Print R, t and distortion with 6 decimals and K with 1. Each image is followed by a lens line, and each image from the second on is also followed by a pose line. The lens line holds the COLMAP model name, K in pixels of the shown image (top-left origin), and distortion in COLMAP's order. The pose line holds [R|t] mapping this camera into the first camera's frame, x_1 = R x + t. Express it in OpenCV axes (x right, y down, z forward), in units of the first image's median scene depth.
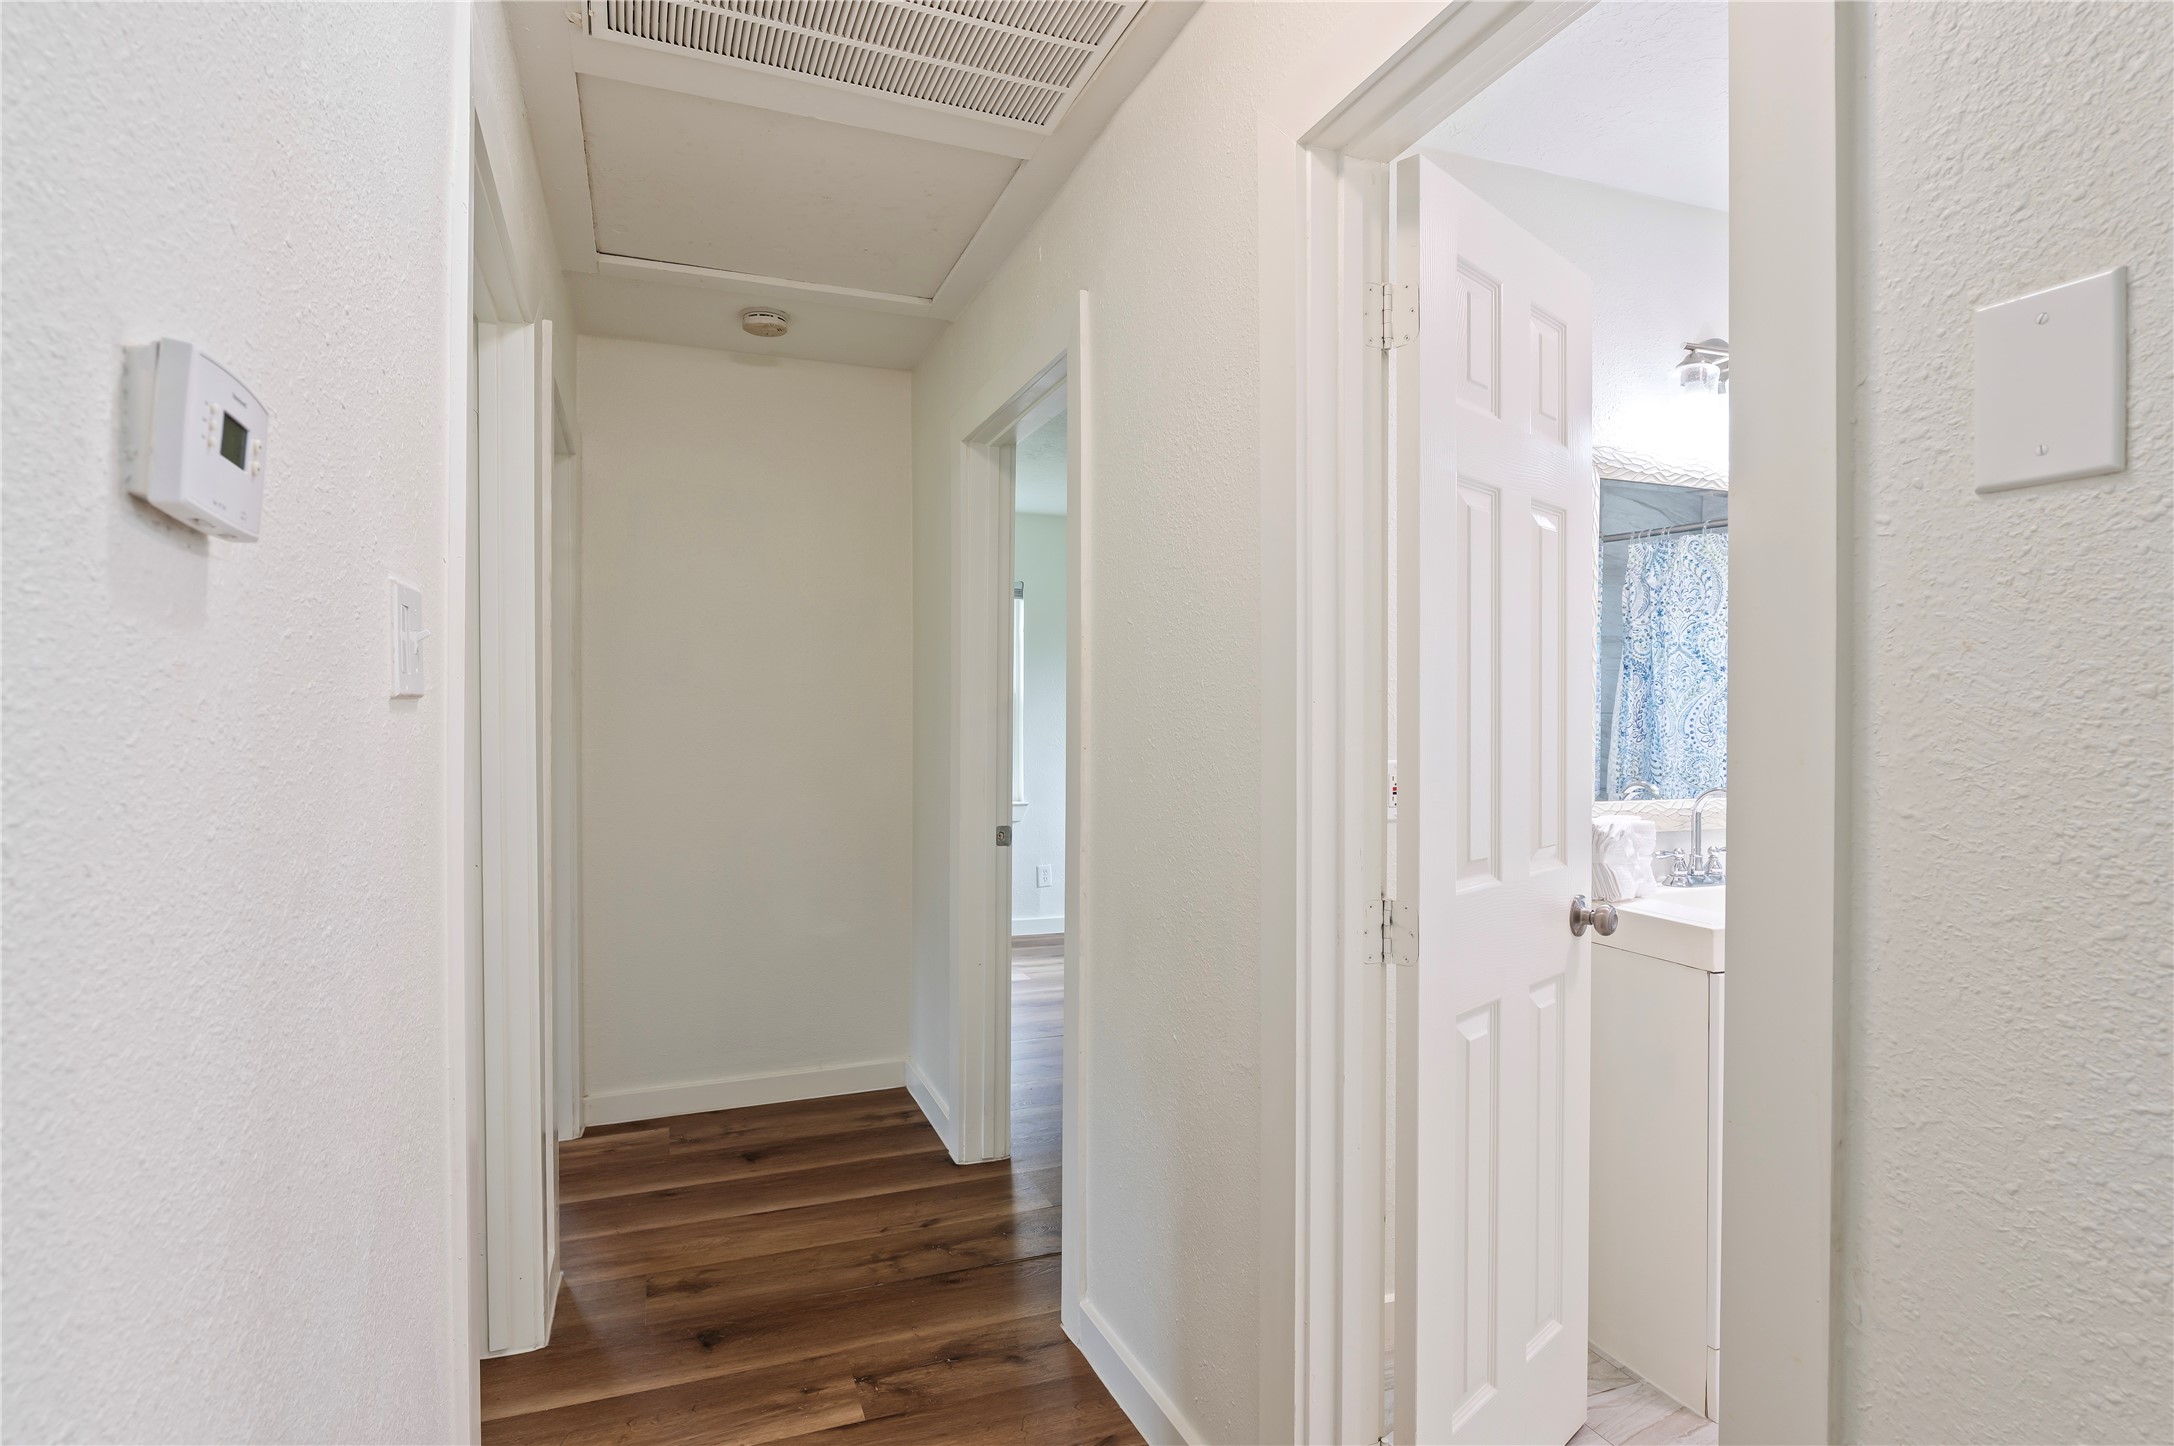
lens RADIAL K [[1097.7, 0, 1096.4], [0, 1097.7, 724.7], [0, 0, 1]] dist [-0.000927, -0.000207]
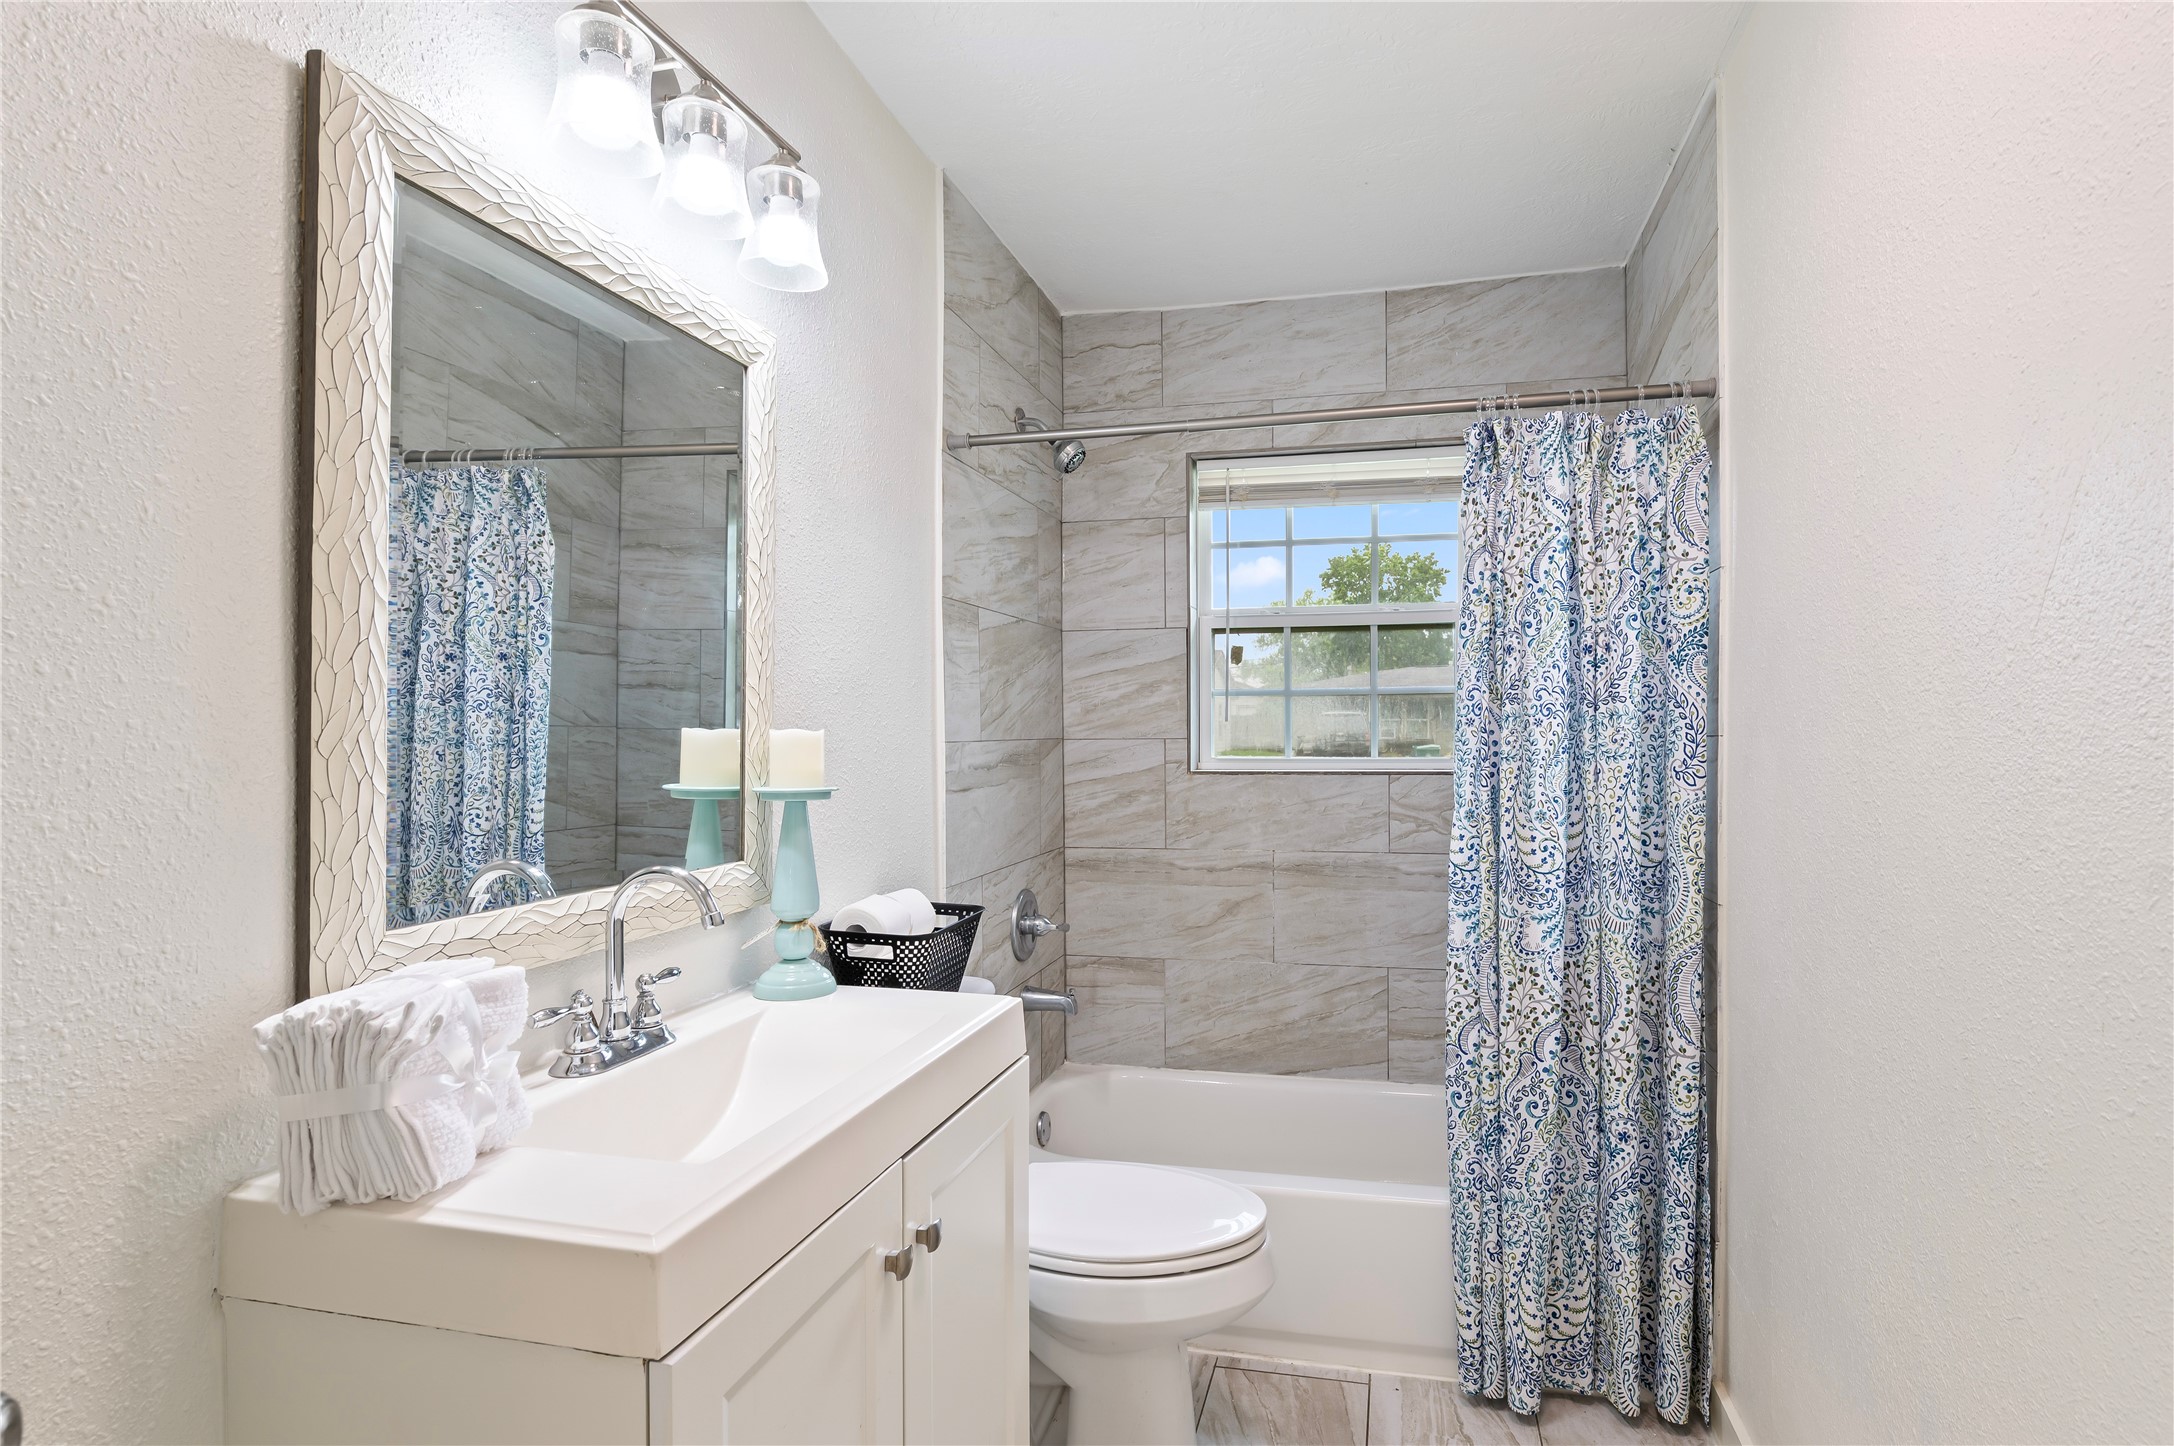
lens RADIAL K [[1087.6, 0, 1096.4], [0, 1087.6, 719.2], [0, 0, 1]] dist [-0.003373, -0.000291]
pose [[0.609049, 0.000531, 0.793132, 0.290295], [0.007907, 0.999946, -0.006741, -0.006707], [-0.793093, 0.010377, 0.609012, 0.528571]]
